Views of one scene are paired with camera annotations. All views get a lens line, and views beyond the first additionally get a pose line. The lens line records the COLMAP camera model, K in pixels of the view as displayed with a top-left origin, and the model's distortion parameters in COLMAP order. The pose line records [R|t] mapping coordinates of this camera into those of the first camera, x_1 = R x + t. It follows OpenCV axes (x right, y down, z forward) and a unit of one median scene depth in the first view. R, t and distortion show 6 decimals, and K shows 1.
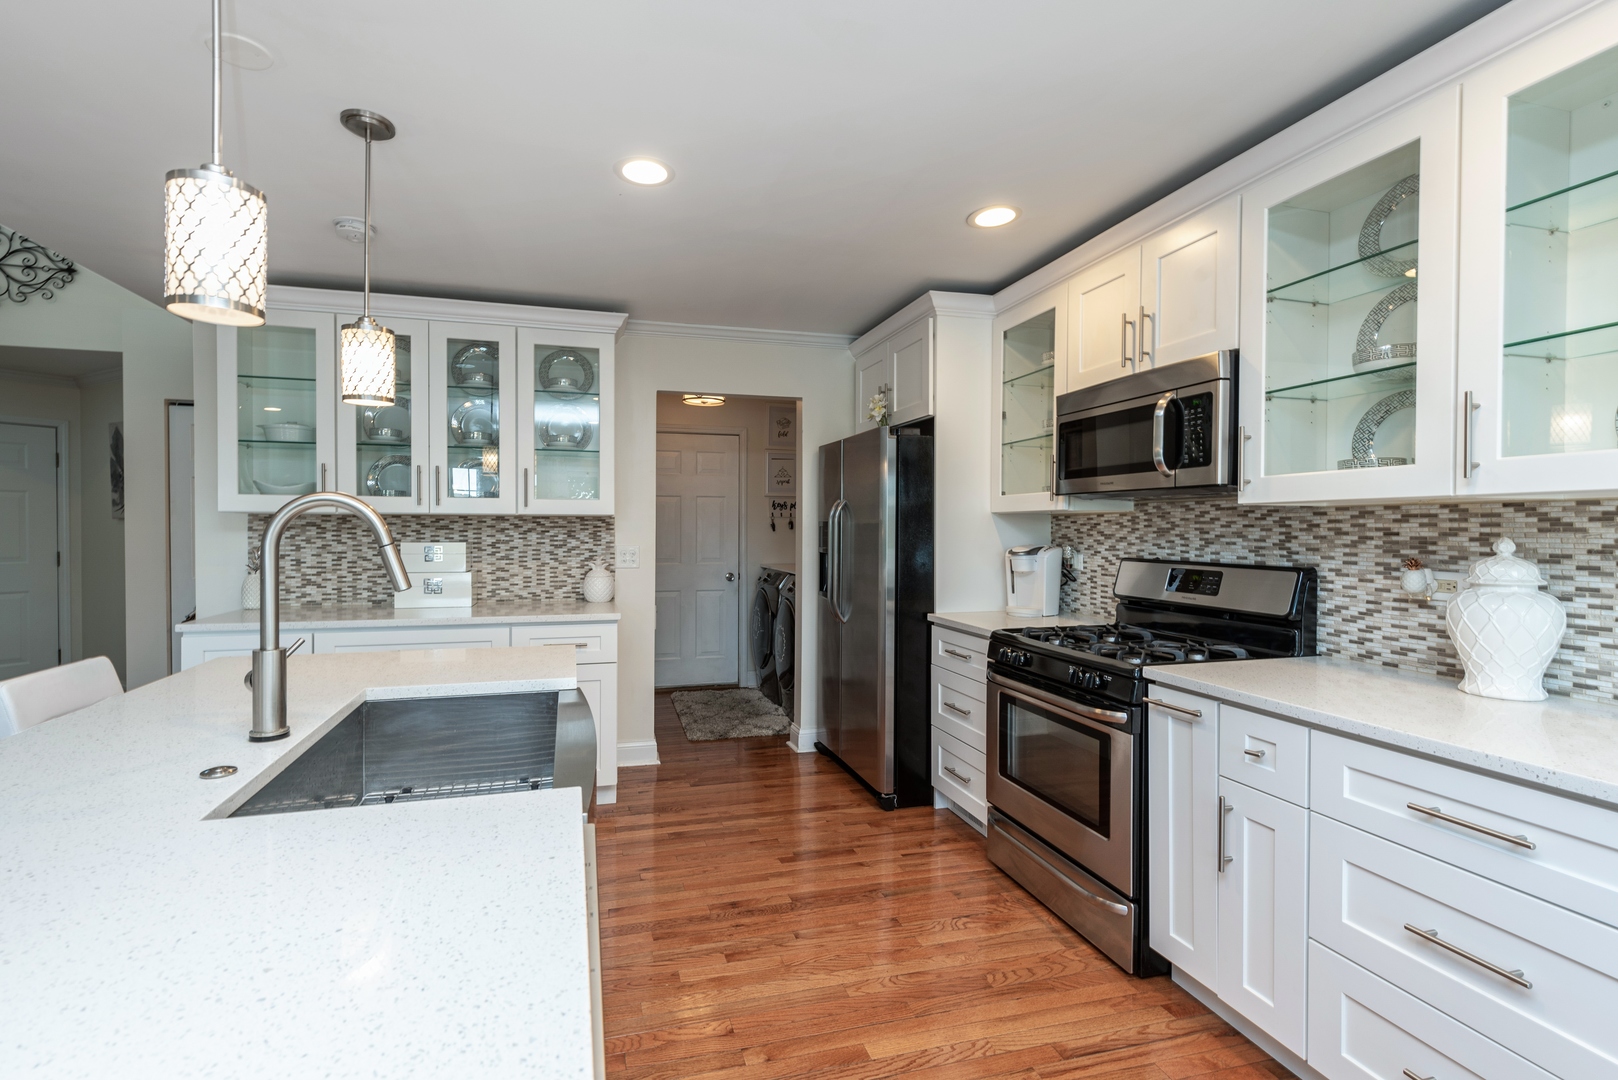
lens RADIAL K [[749.6, 0, 800.1], [0, 749.6, 532.8], [0, 0, 1]] dist [-0.001588, -0.000276]
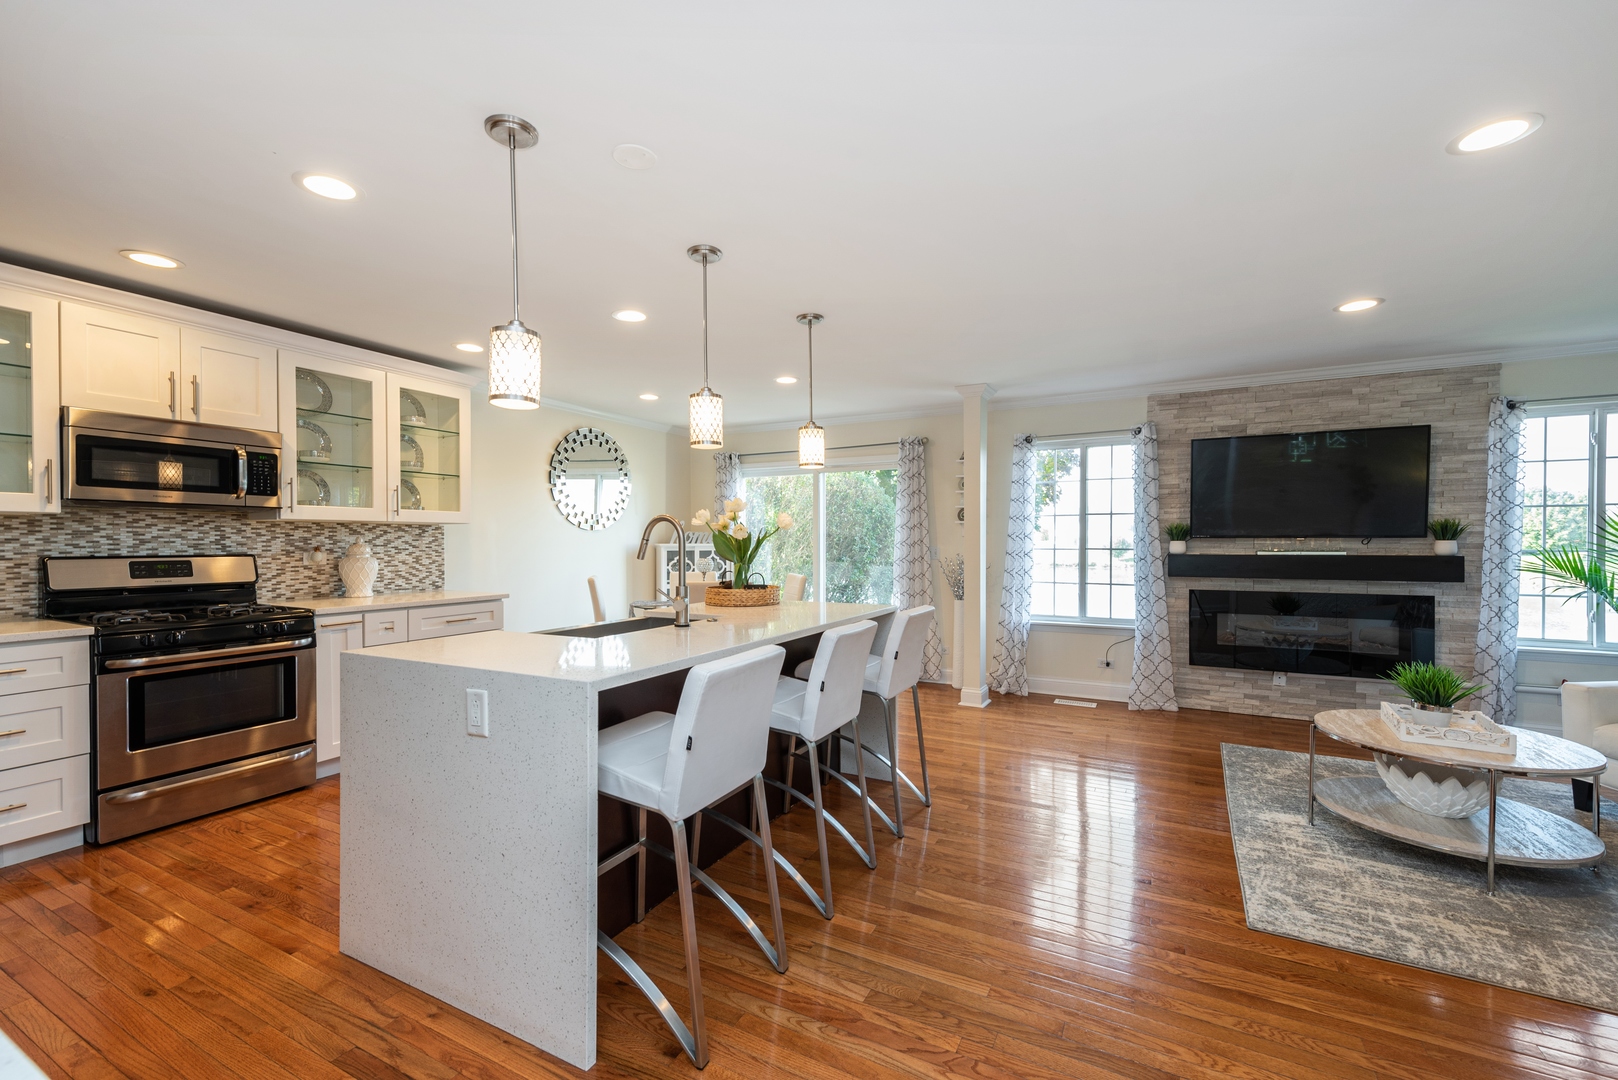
lens RADIAL K [[638.5, 0, 801.1], [0, 638.5, 544.5], [0, 0, 1]] dist [0.001217, 0.000146]
pose [[-0.744533, -0.014058, 0.667437, -1.366984], [-0.004693, 0.999864, 0.015825, -0.007576], [-0.667569, 0.008650, -0.744498, 1.296644]]
